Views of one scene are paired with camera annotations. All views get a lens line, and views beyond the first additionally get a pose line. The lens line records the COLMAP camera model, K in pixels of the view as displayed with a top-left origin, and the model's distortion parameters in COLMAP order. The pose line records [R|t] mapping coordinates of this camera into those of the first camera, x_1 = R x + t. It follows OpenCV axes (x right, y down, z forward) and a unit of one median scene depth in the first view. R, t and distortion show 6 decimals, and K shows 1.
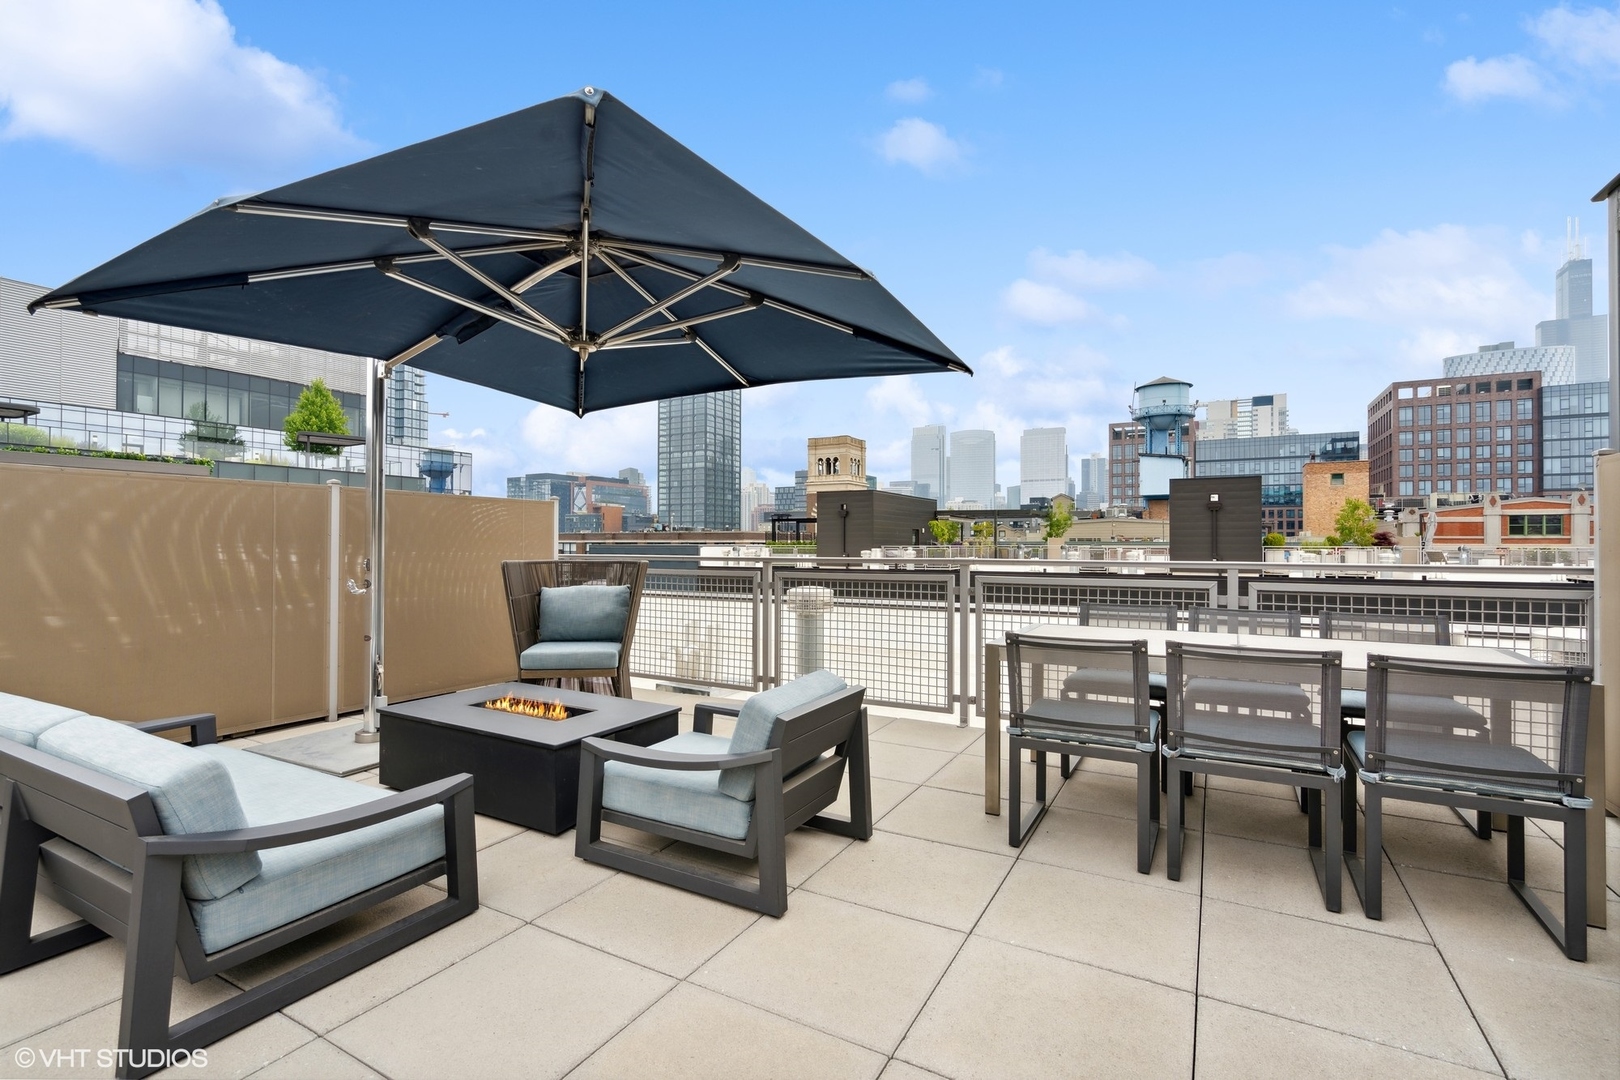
lens RADIAL K [[742.9, 0, 810.0], [0, 742.9, 540.0], [0, 0, 1]] dist [-0.000311, 0.001050]
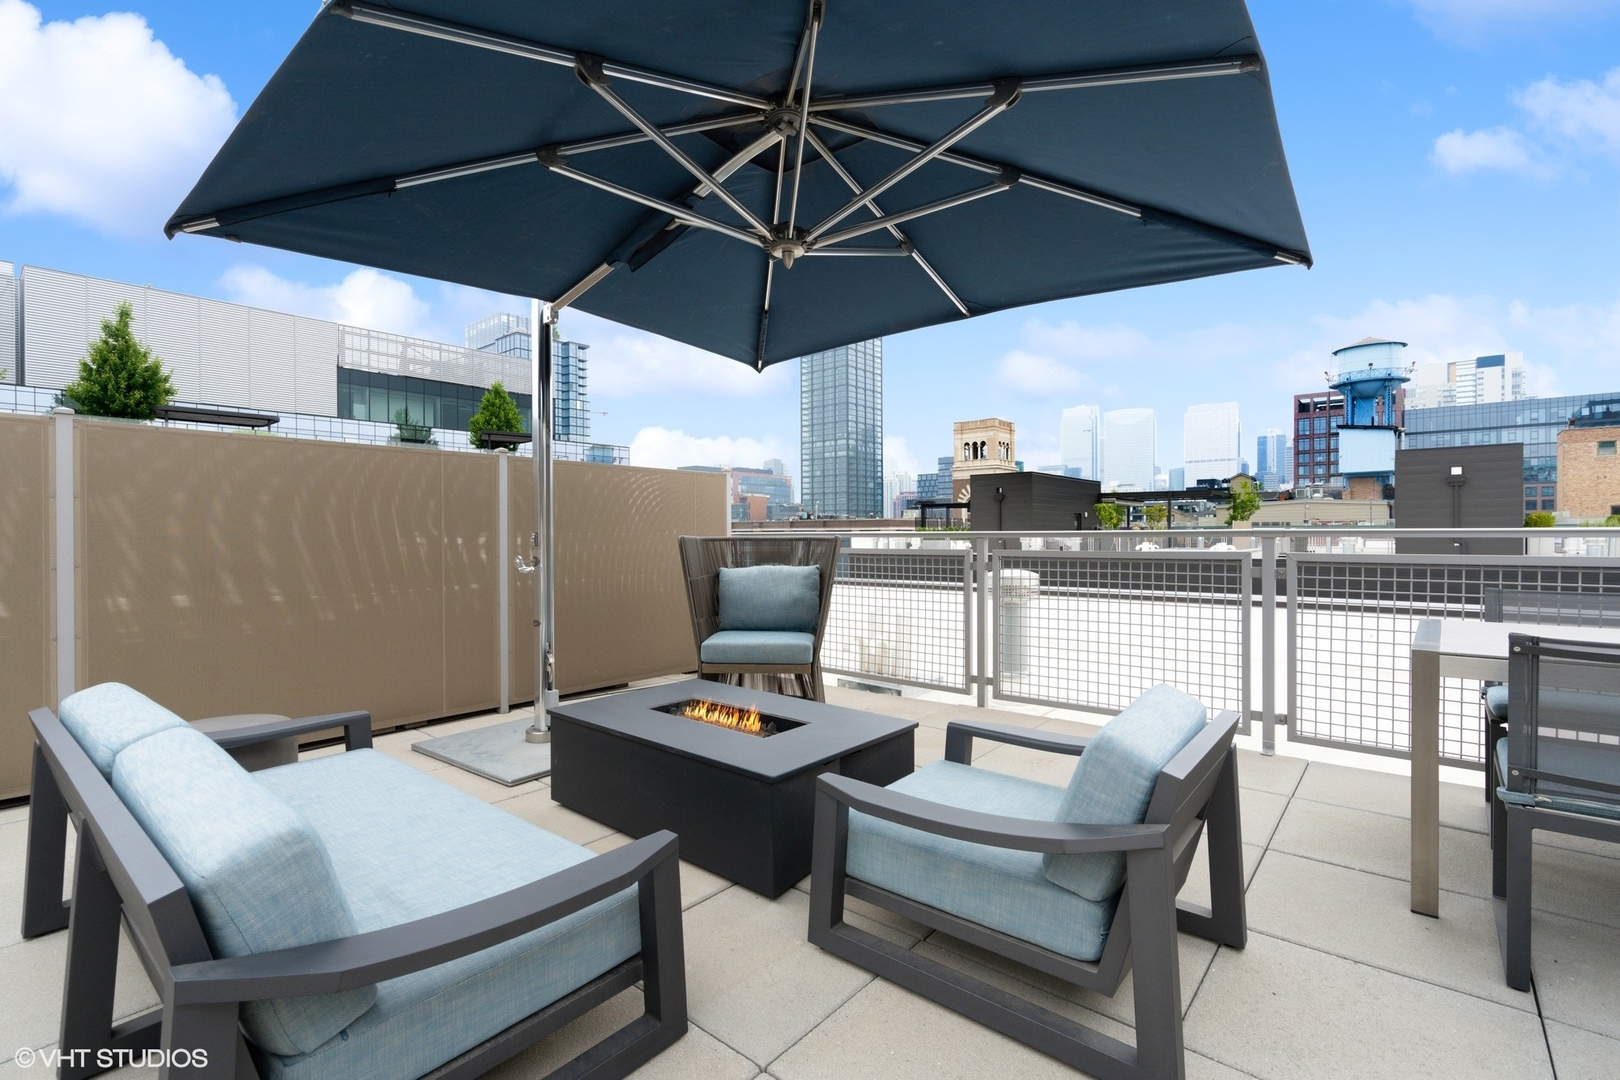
lens RADIAL K [[742.9, 0, 810.0], [0, 742.9, 540.0], [0, 0, 1]] dist [-0.000311, 0.001050]
pose [[0.982130, -0.004814, -0.188143, -0.095615], [0.007739, 0.999860, 0.014813, 0.019672], [0.188046, -0.016004, 0.982030, 0.168682]]
